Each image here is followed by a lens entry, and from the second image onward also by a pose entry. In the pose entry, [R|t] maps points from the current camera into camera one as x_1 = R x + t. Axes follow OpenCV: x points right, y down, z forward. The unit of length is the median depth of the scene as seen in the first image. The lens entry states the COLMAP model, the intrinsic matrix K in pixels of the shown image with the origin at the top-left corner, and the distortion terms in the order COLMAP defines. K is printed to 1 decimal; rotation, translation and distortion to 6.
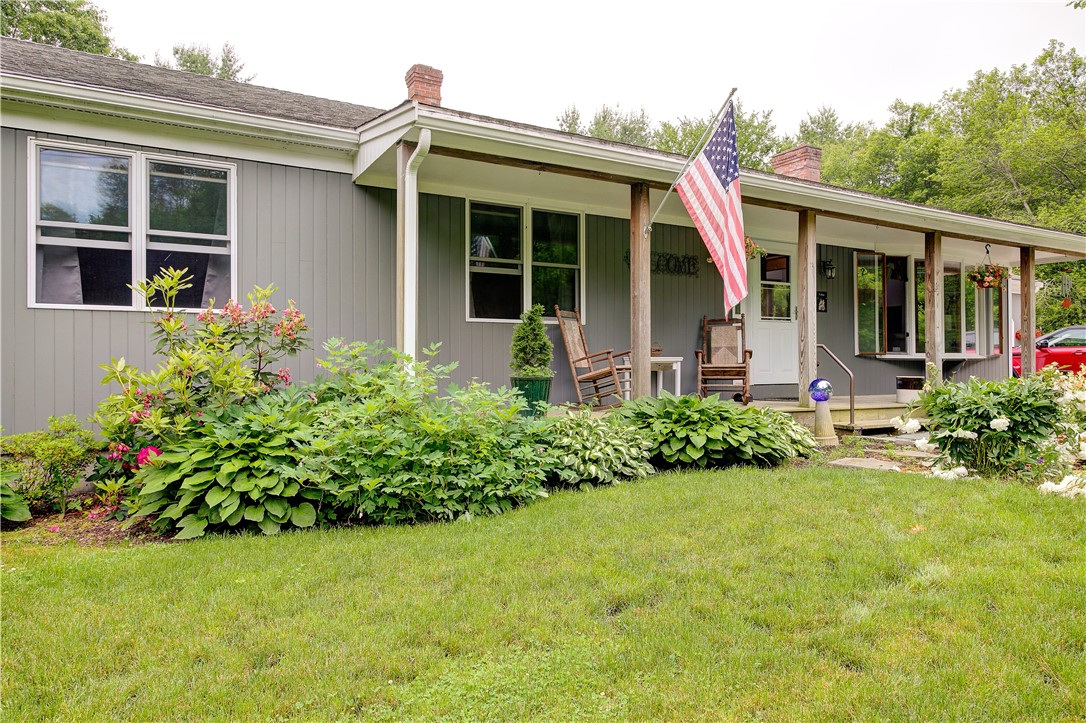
lens RADIAL K [[613.6, 0, 561.3], [0, 613.6, 359.7], [0, 0, 1]] dist [0.003831, 0.002185]
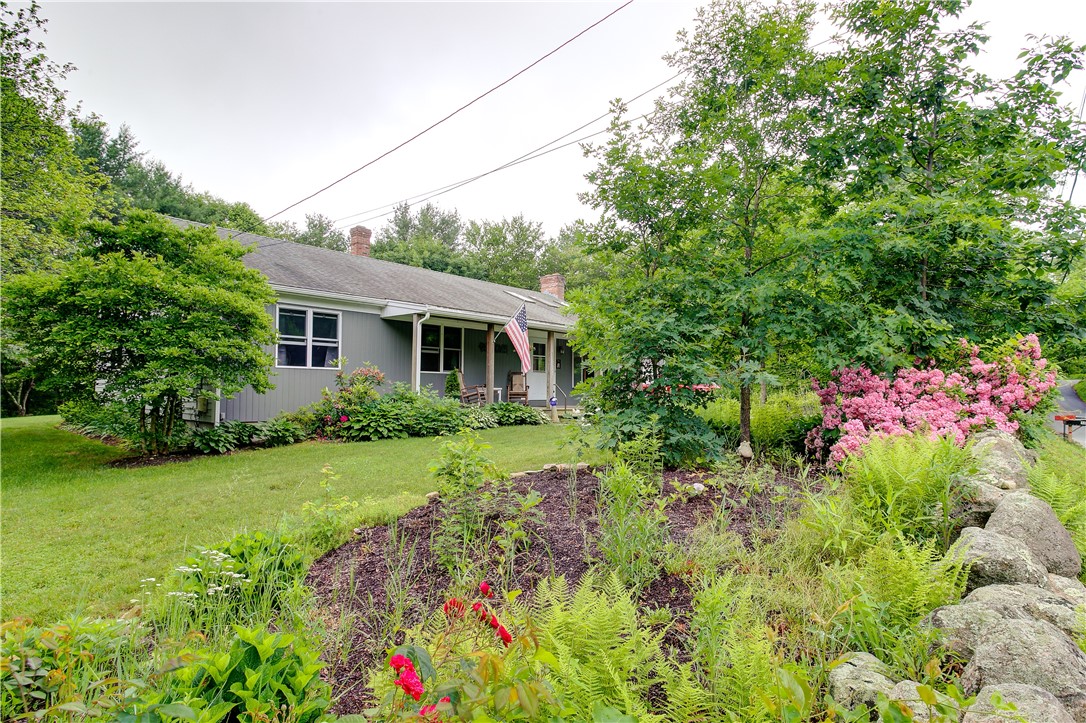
lens RADIAL K [[475.1, 0, 543.0], [0, 475.1, 361.5], [0, 0, 1]] dist [0.000113, 0.000087]
pose [[0.943721, 0.034070, 0.328982, -0.303788], [-0.017469, 0.998427, -0.053285, -0.013562], [-0.330280, 0.044539, 0.942832, -0.932446]]
